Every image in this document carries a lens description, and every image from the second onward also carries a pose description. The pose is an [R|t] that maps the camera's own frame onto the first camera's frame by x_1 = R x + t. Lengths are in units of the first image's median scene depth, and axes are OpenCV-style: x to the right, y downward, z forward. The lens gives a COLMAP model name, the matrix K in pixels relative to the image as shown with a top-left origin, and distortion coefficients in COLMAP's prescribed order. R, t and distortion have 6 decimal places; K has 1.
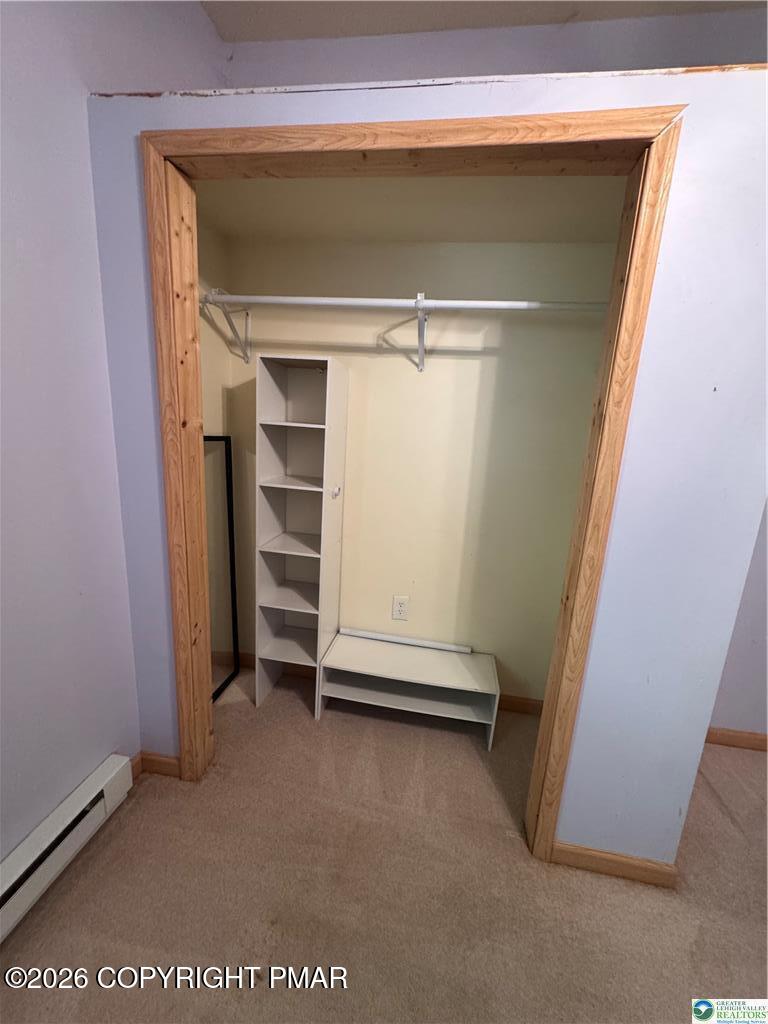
lens RADIAL K [[409.0, 0, 384.0], [0, 409.0, 508.6], [0, 0, 1]] dist [-0.005611, 0.000568]
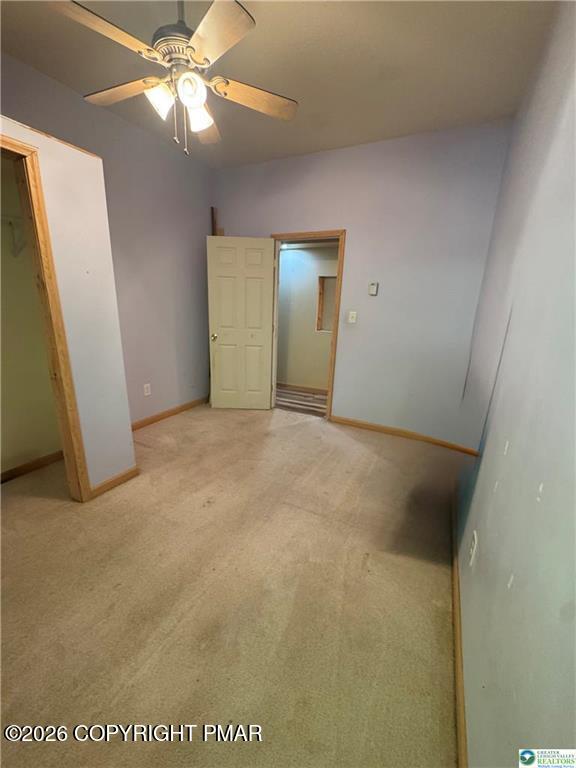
lens RADIAL K [[306.8, 0, 286.8], [0, 306.8, 384.5], [0, 0, 1]] dist [-0.005611, 0.000568]
pose [[0.304660, -0.297209, 0.904903, -0.579013], [0.187717, 0.950170, 0.248876, 0.099427], [-0.933780, 0.094043, 0.345270, -0.584617]]
